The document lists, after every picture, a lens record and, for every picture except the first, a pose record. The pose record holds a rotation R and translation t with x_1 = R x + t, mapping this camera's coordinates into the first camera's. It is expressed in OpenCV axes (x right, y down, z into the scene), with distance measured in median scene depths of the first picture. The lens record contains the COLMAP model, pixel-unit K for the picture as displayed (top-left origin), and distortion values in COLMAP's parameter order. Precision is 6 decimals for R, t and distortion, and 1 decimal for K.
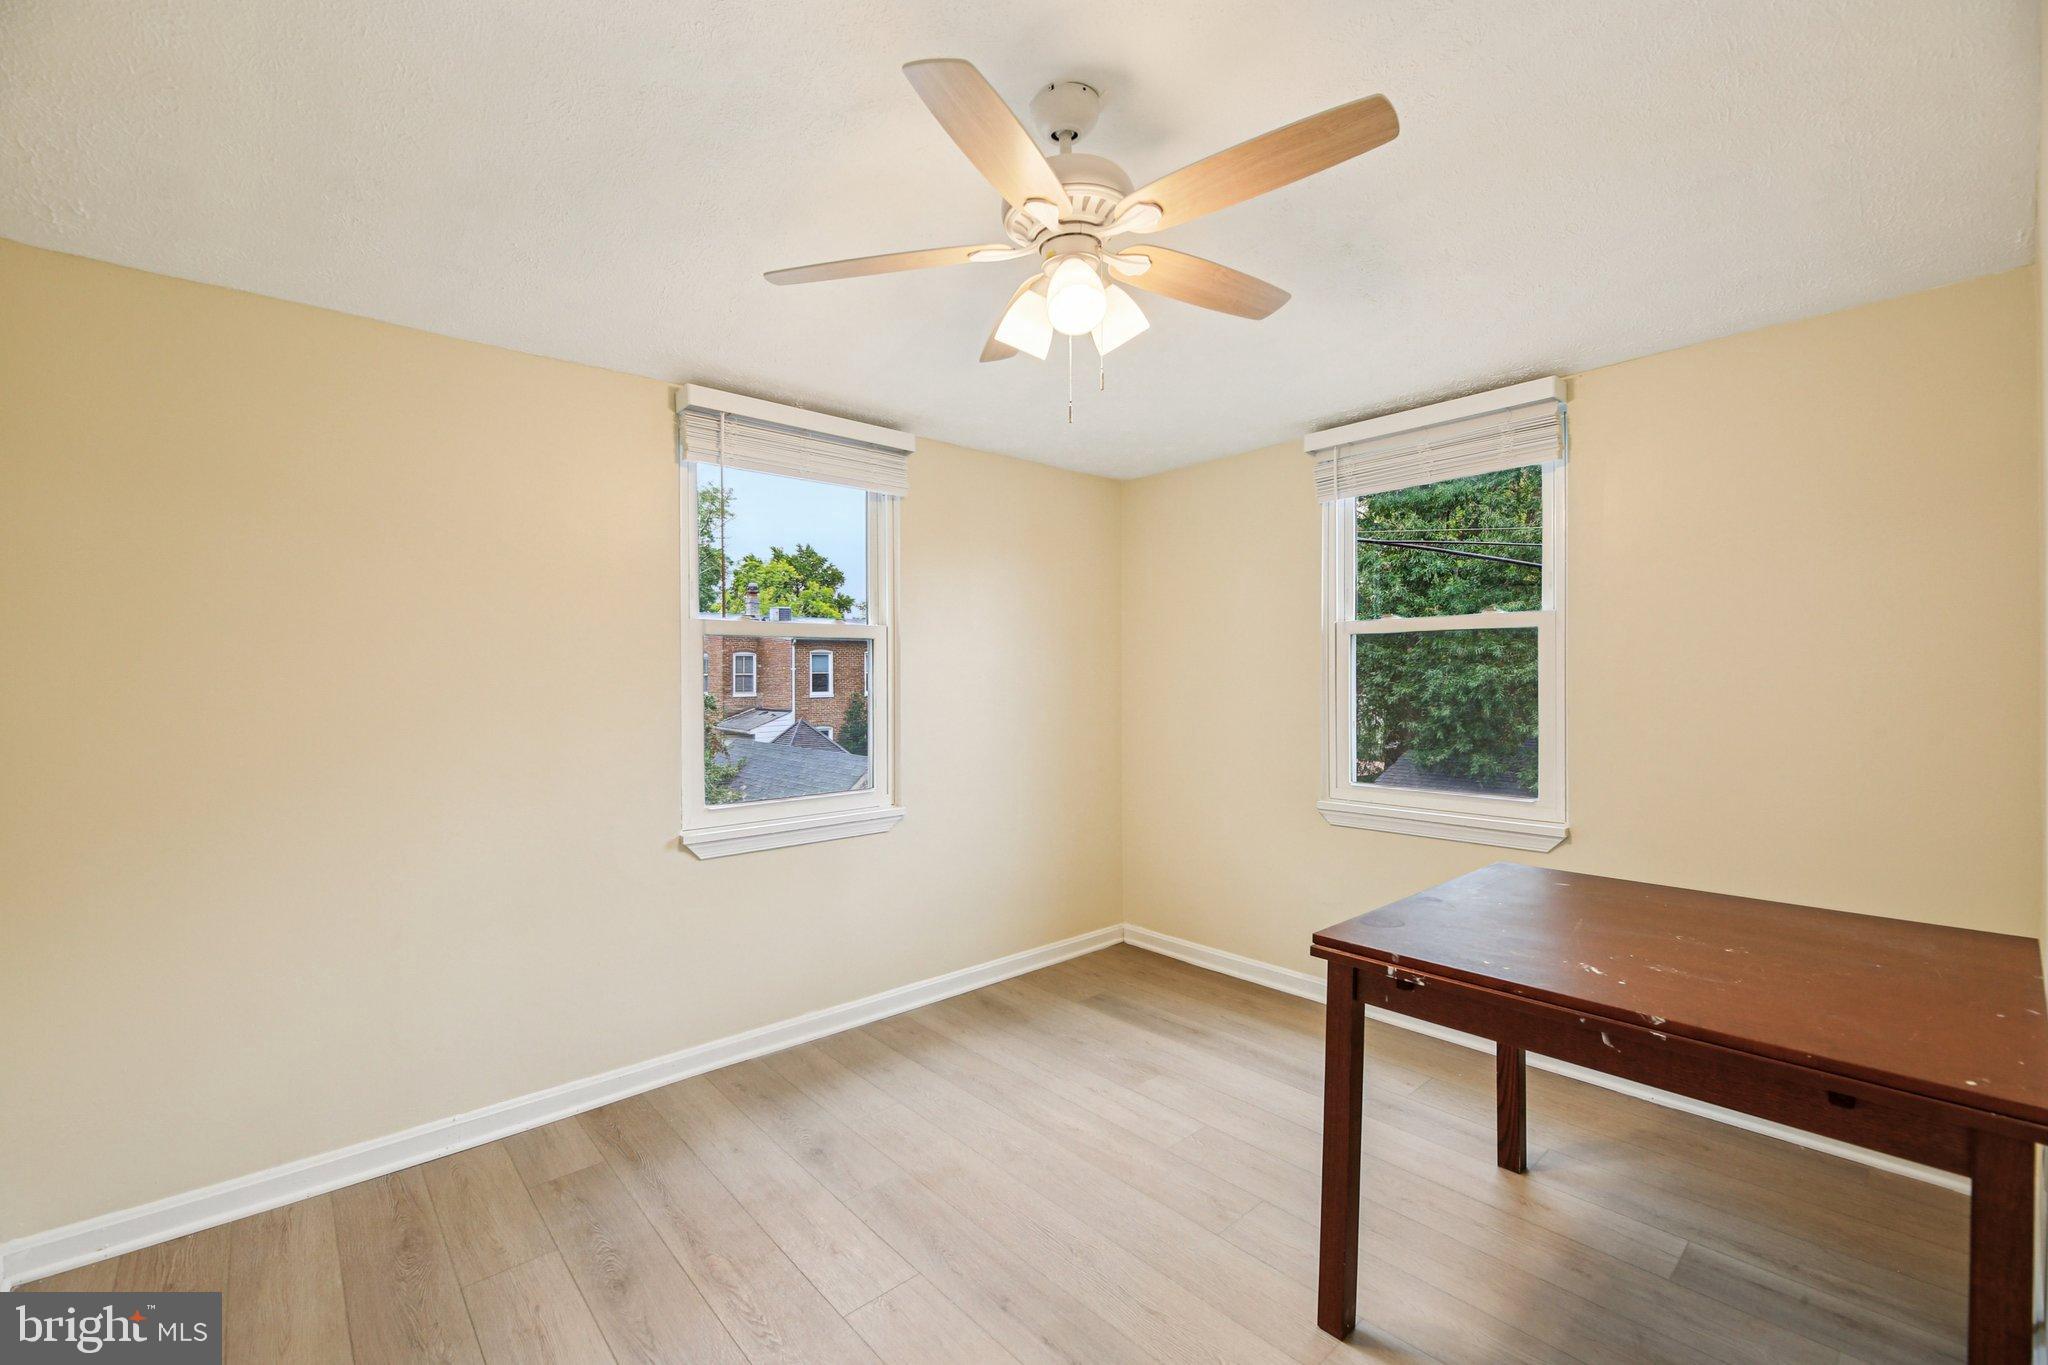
lens RADIAL K [[851.8, 0, 1024.0], [0, 851.8, 682.5], [0, 0, 1]] dist [-0.000875, -0.000101]
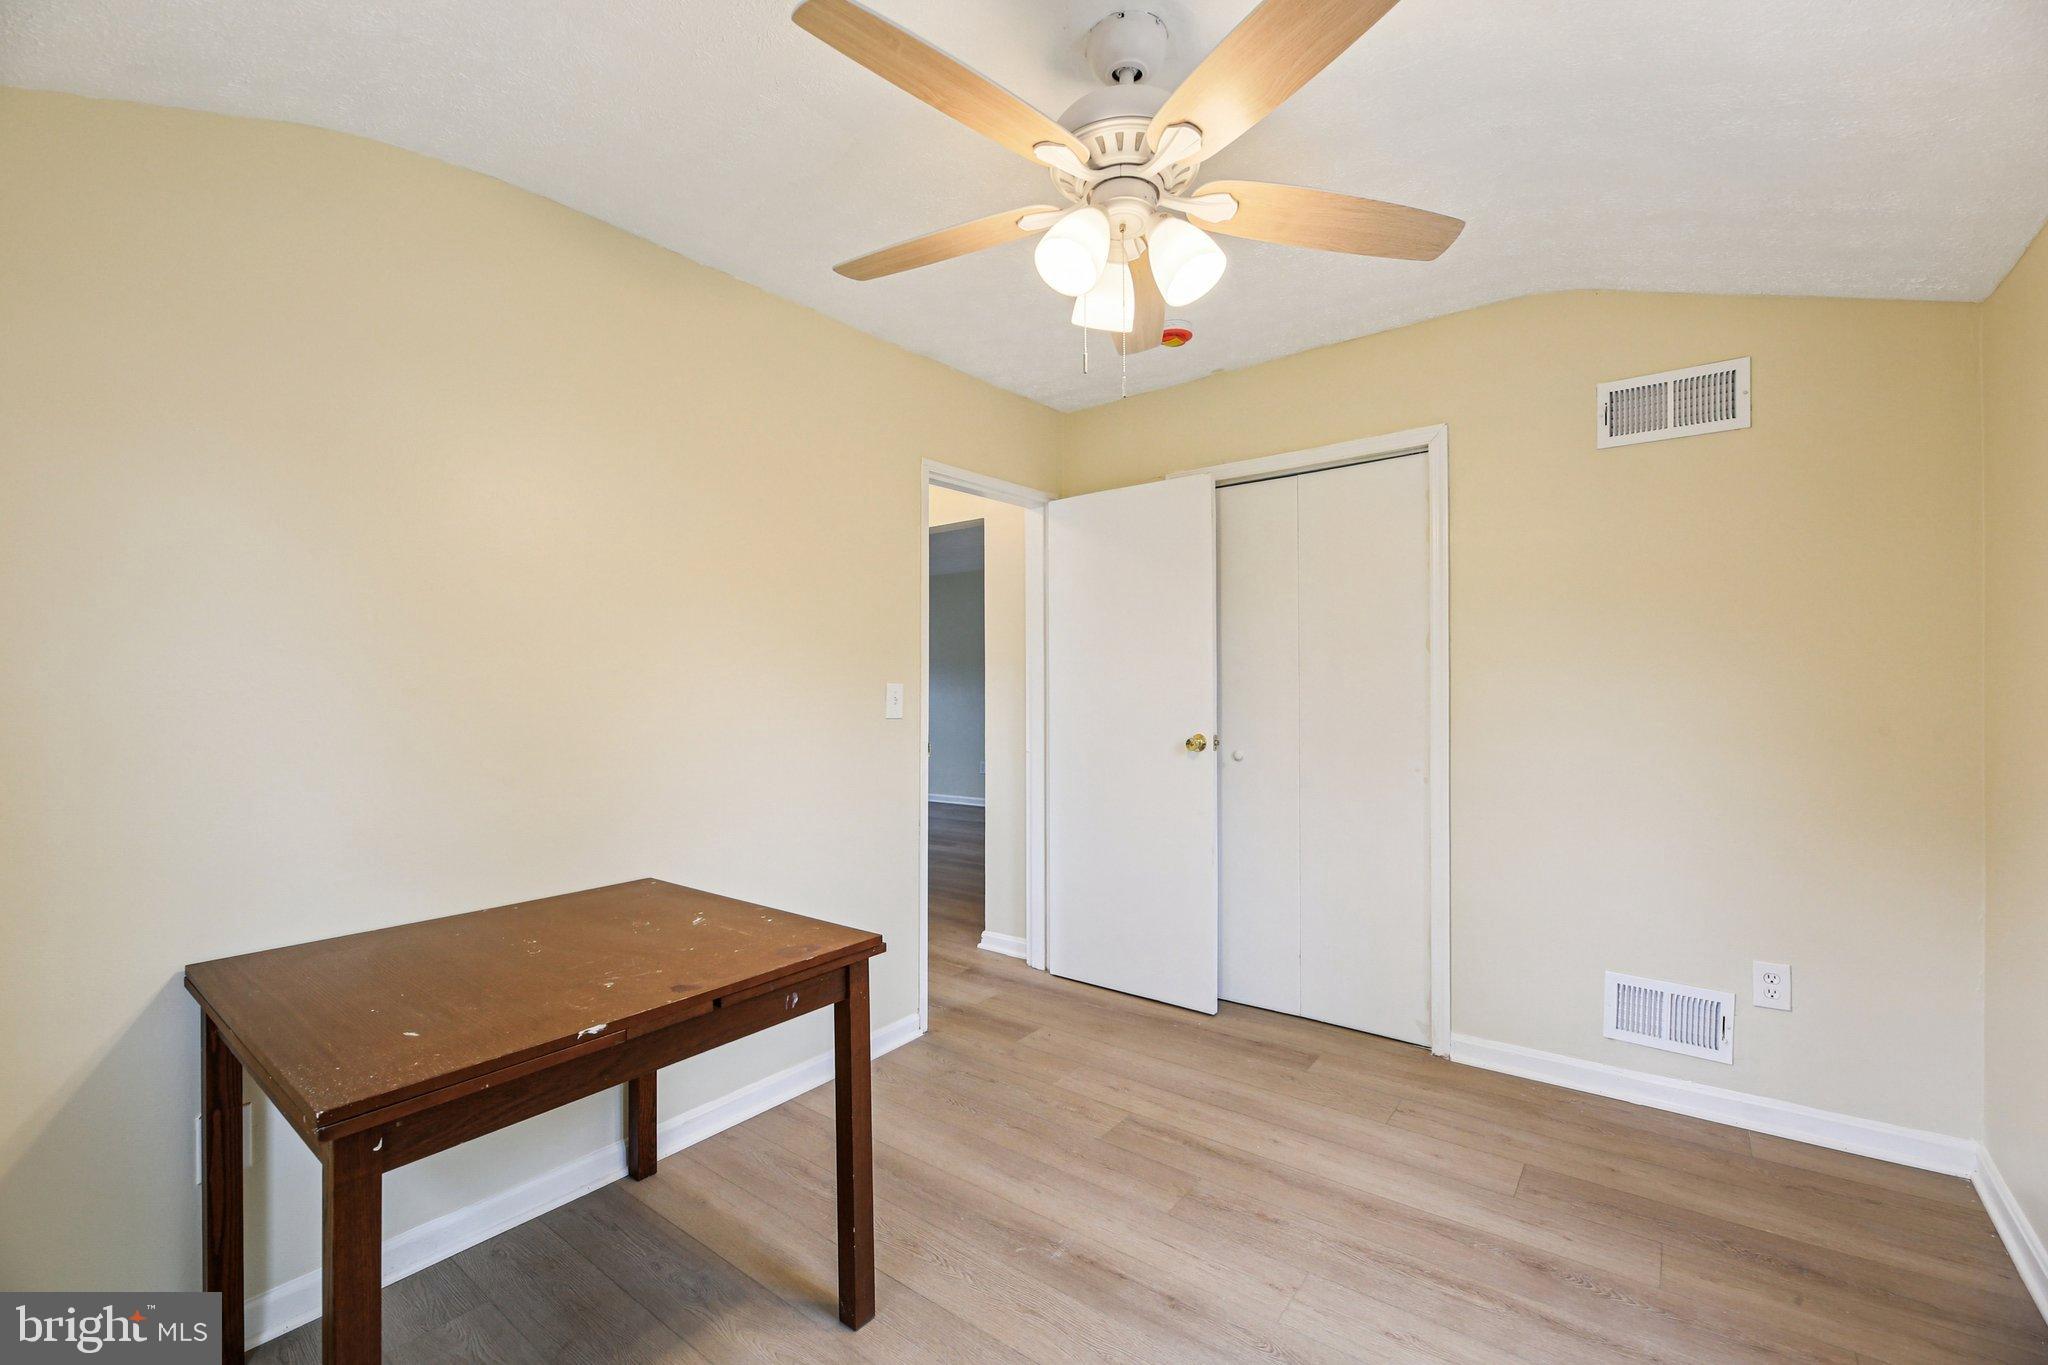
lens RADIAL K [[851.8, 0, 1024.0], [0, 851.8, 682.5], [0, 0, 1]] dist [-0.000875, -0.000101]
pose [[-0.982834, 0.023454, -0.182996, 0.323525], [0.023283, 0.999724, 0.003080, -0.022867], [0.183018, -0.001234, -0.983109, 1.976462]]
